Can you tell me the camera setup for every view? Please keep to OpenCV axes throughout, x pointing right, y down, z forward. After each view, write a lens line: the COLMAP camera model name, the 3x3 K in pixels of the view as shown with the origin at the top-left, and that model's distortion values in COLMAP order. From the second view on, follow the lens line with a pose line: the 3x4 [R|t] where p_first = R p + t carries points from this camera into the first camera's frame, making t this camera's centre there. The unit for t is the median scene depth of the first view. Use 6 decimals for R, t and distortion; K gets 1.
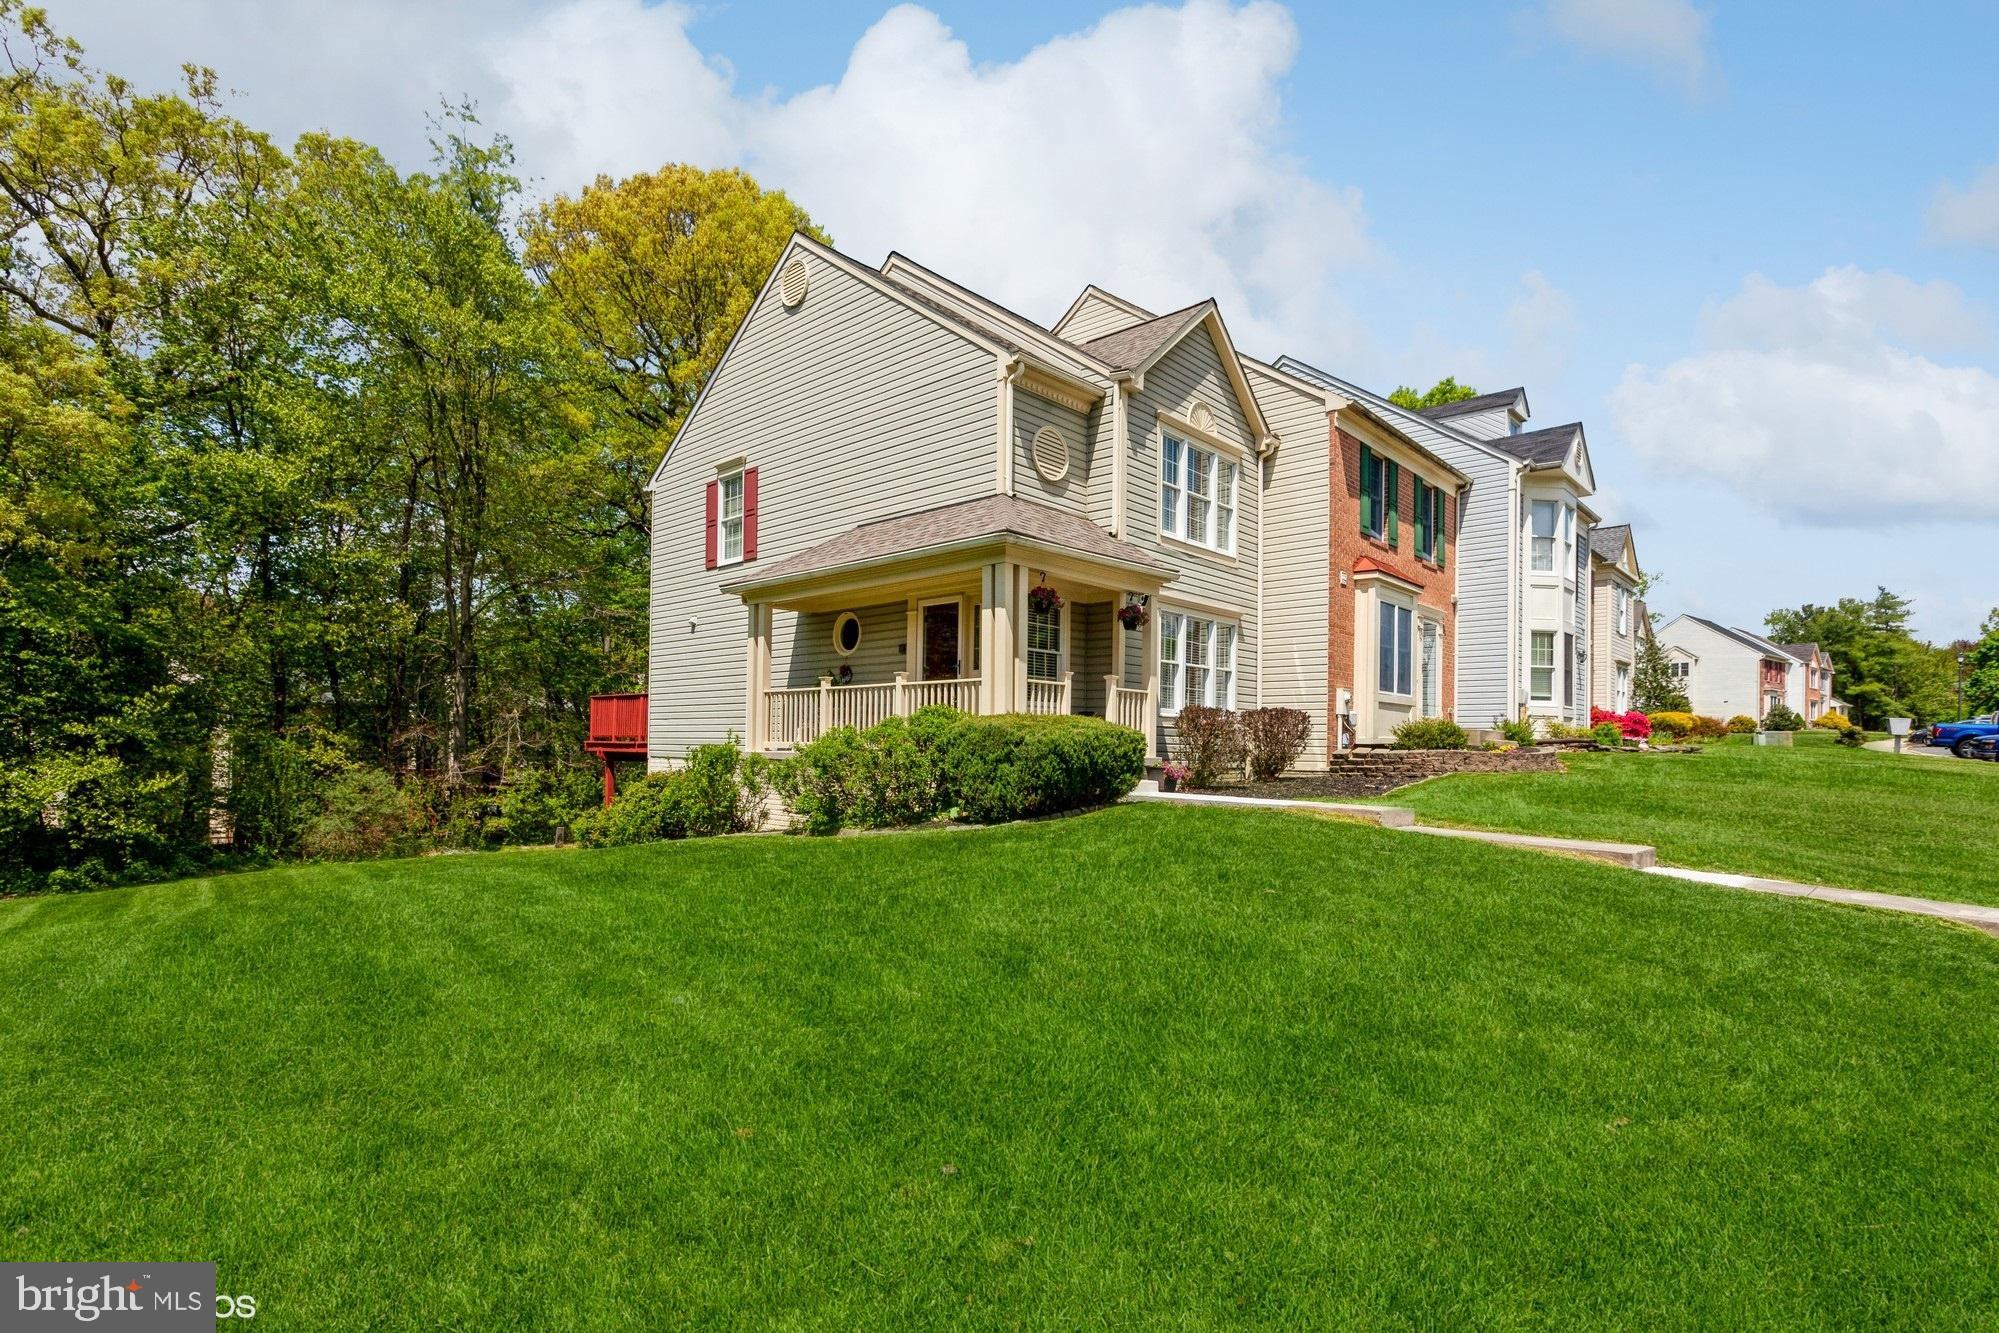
lens RADIAL K [[974.2, 0, 1002.3], [0, 974.2, 739.5], [0, 0, 1]] dist [0.001575, 0.000586]
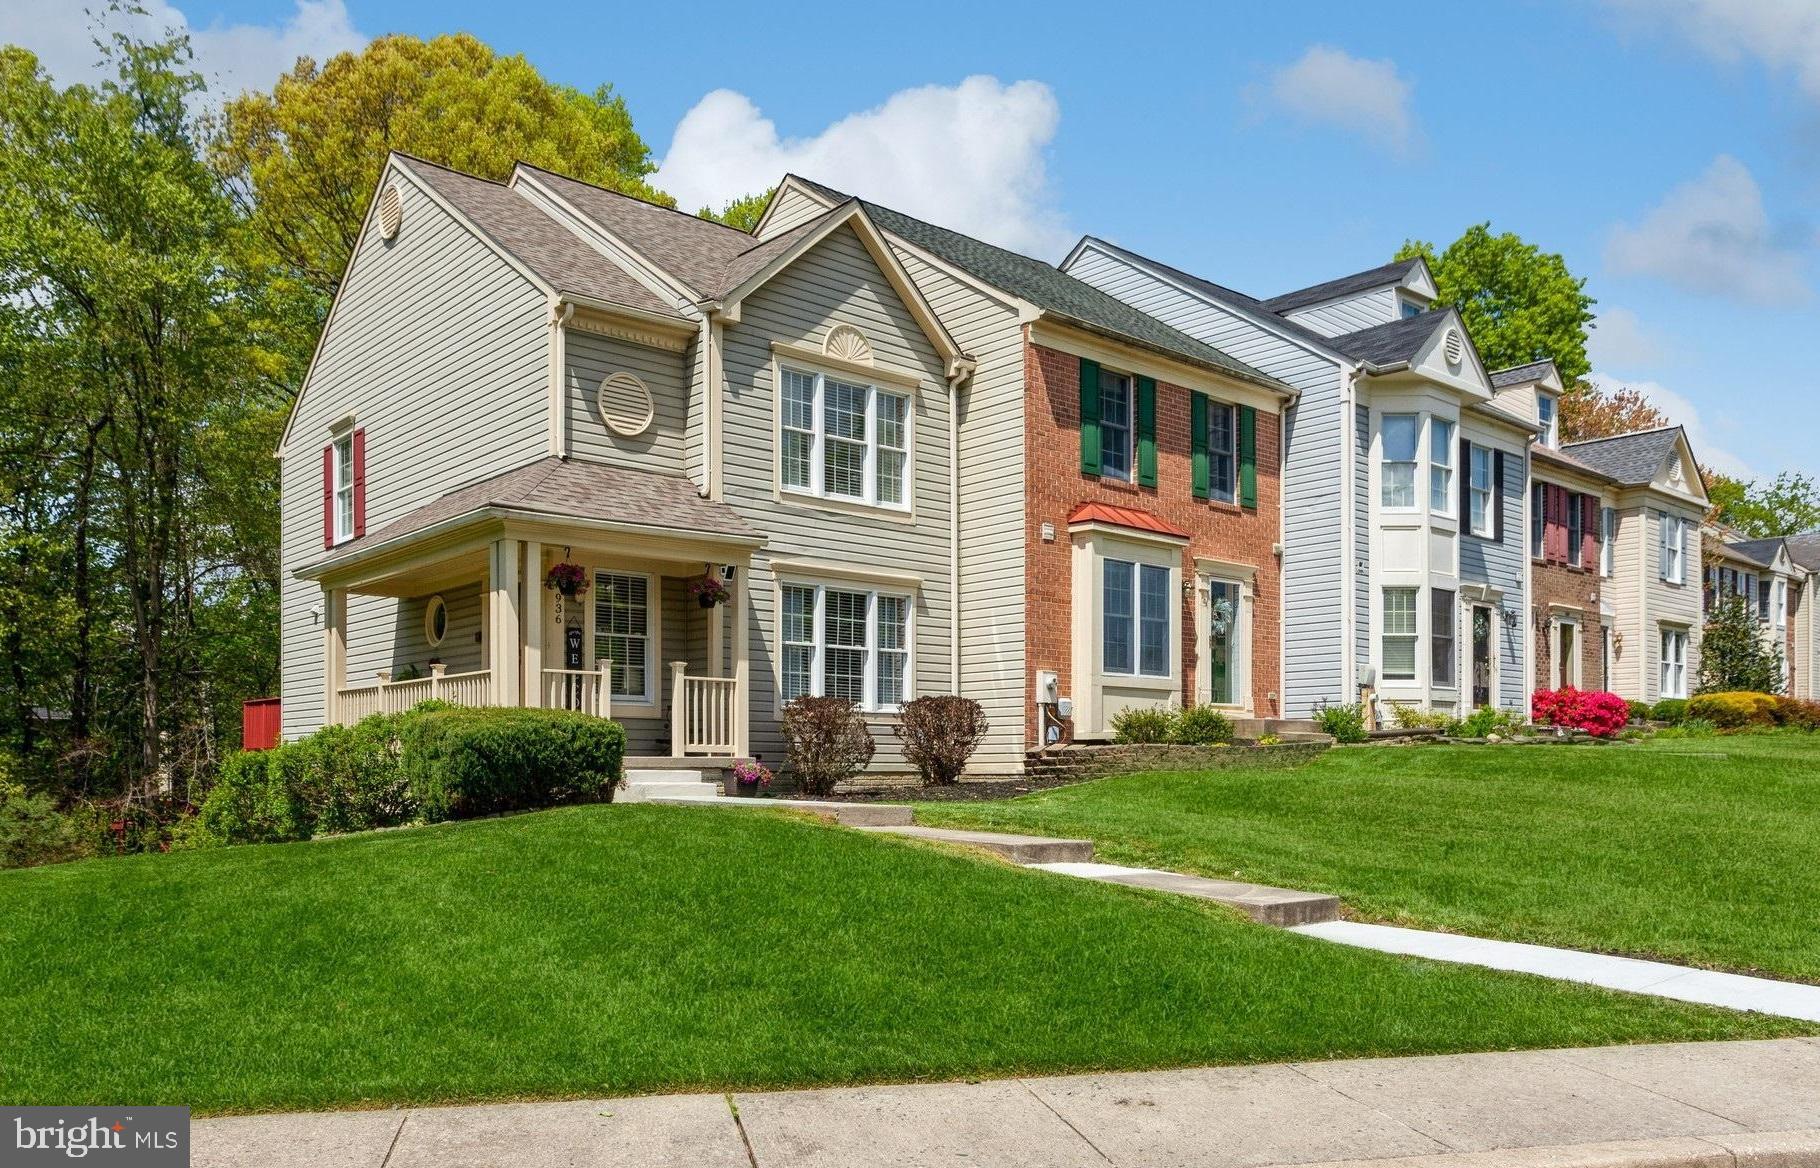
lens RADIAL K [[1374.2, 0, 809.9], [0, 1374.2, 771.8], [0, 0, 1]] dist [0.001208, -0.008487]
pose [[0.989412, -0.014483, -0.144410, 0.318850], [0.016096, 0.999820, 0.010009, 0.016441], [0.144239, -0.012228, 0.989467, -0.144790]]
